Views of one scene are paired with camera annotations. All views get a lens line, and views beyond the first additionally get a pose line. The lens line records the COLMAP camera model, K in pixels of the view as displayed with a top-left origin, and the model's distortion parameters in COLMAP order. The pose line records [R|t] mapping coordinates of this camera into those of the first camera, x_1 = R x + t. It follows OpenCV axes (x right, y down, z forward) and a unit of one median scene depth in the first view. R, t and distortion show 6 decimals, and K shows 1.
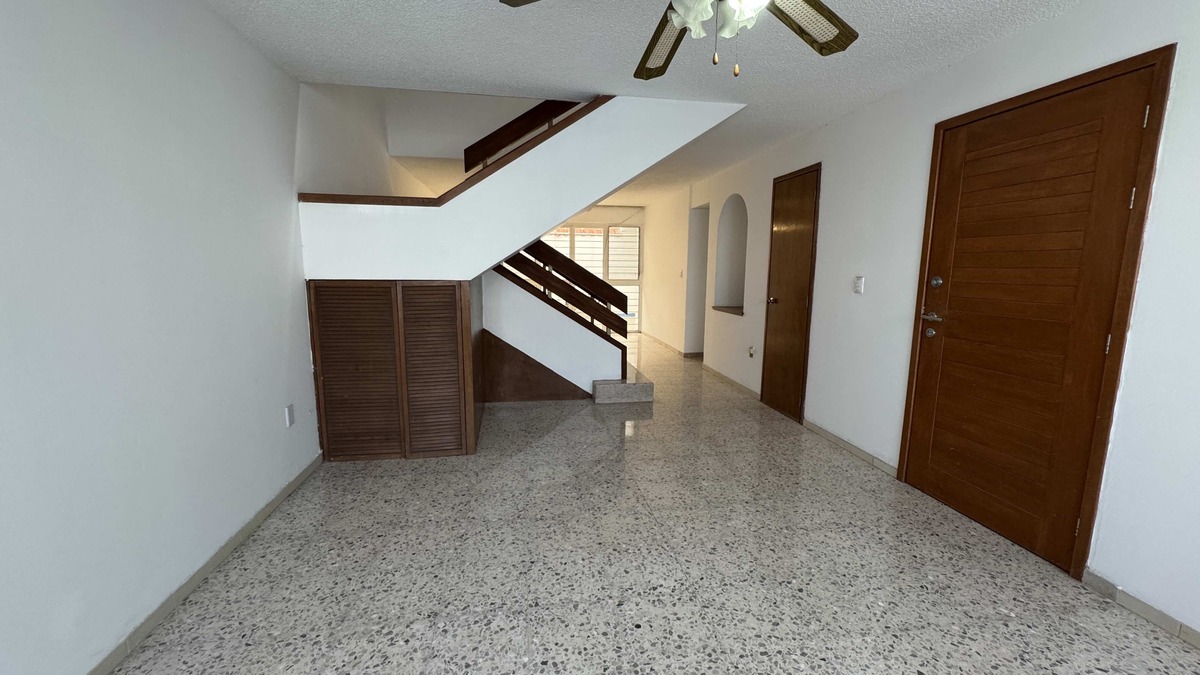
lens RADIAL K [[479.0, 0, 601.5], [0, 479.0, 337.5], [0, 0, 1]] dist [-0.003352, 0.000323]
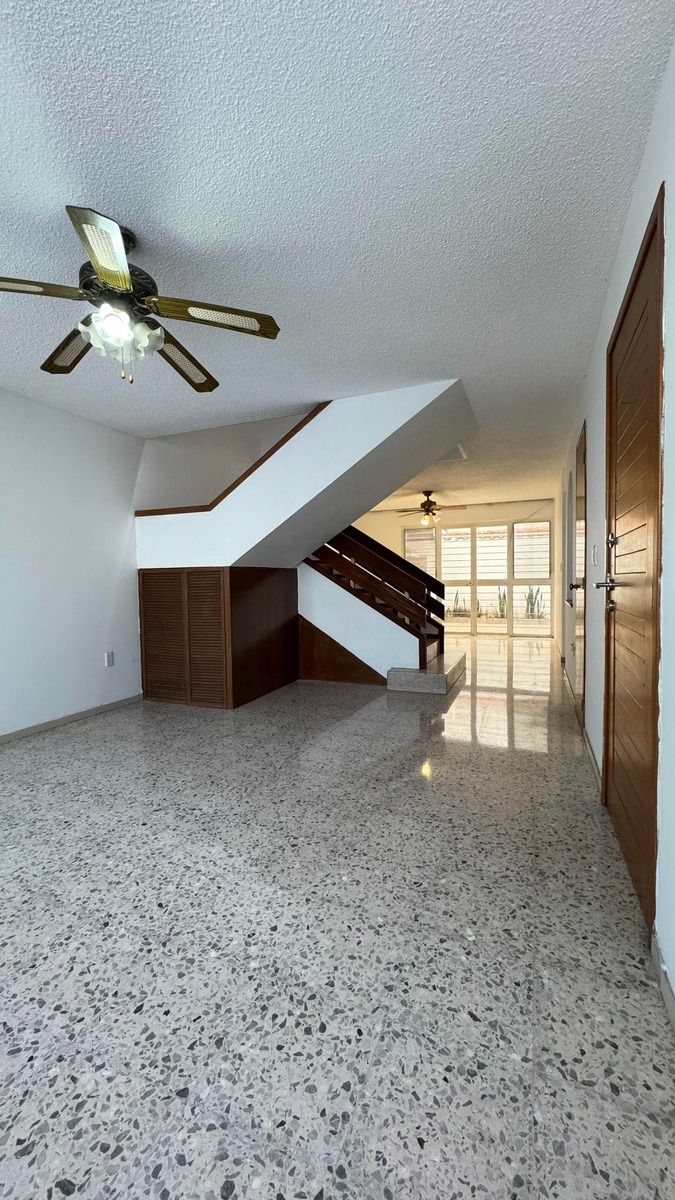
lens RADIAL K [[479.0, 0, 337.5], [0, 479.0, 600.0], [0, 0, 1]] dist [-0.003352, 0.000323]
pose [[0.847963, 0.000720, -0.530055, 0.688519], [-0.056340, 0.994457, -0.088781, 0.070145], [0.527053, 0.105146, 0.843303, 0.104413]]
